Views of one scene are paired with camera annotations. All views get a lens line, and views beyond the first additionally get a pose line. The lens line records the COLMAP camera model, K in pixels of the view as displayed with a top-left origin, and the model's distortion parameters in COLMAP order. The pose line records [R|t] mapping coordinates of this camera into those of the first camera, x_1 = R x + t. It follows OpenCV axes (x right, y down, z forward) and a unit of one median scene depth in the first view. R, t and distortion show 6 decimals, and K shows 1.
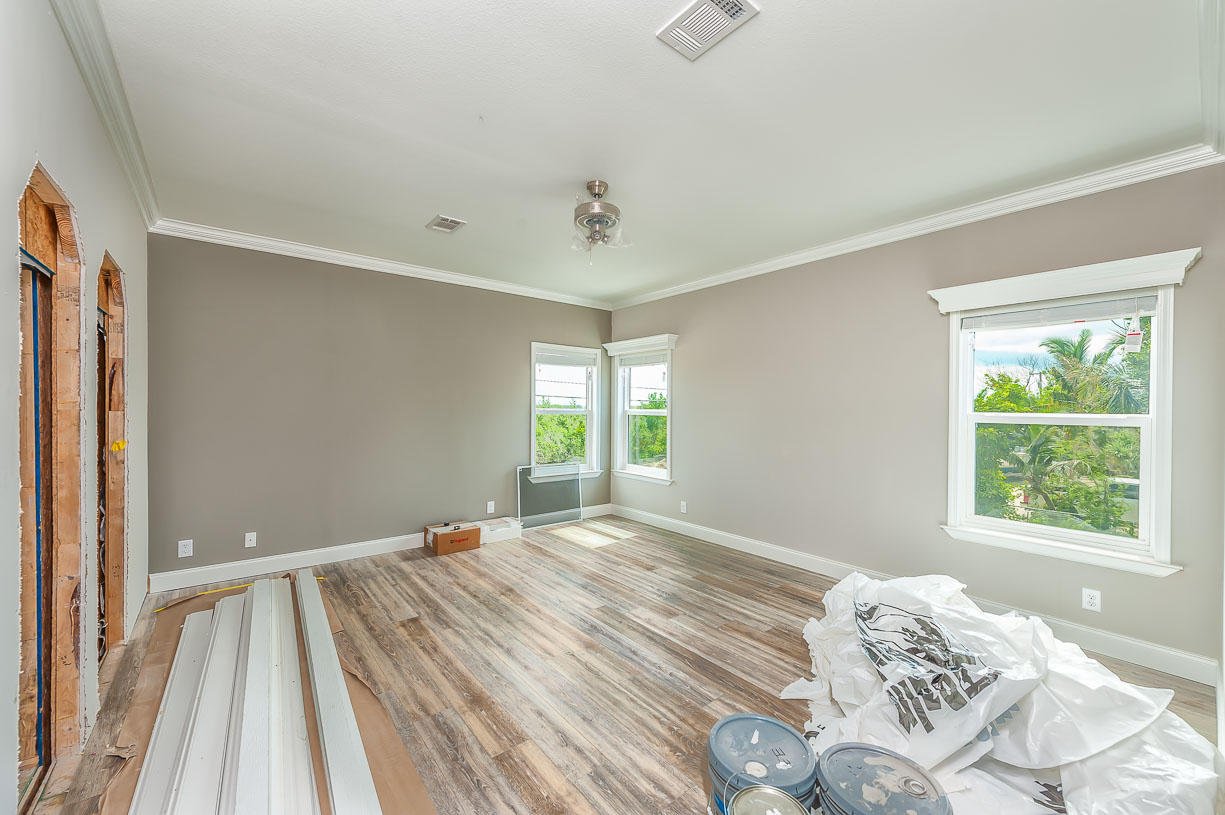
lens RADIAL K [[476.7, 0, 612.5], [0, 476.7, 407.5], [0, 0, 1]] dist [0.000626, -0.000053]
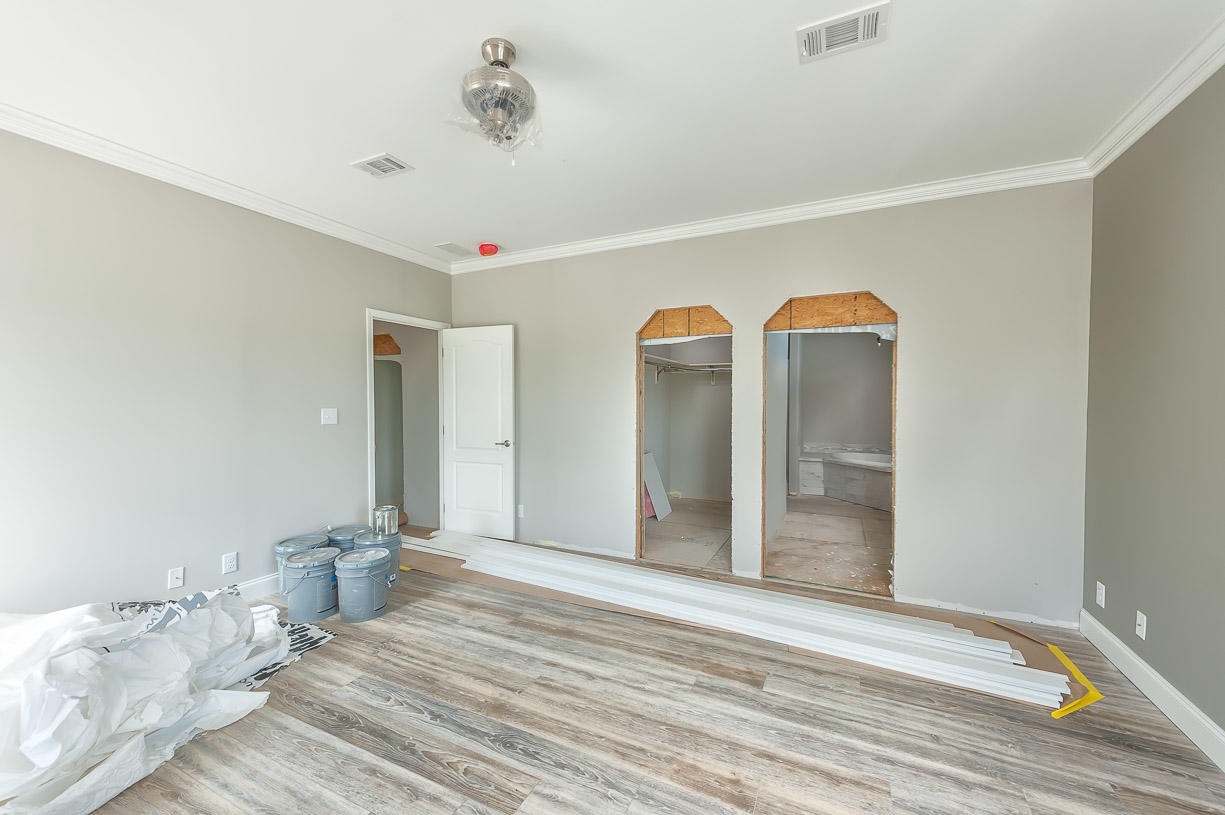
lens RADIAL K [[476.7, 0, 612.5], [0, 476.7, 407.5], [0, 0, 1]] dist [0.000626, -0.000053]
pose [[-0.903858, -0.003242, -0.427821, 0.092925], [-0.009721, 0.999869, 0.012962, 0.009107], [0.427722, 0.015875, -0.903771, 1.422030]]
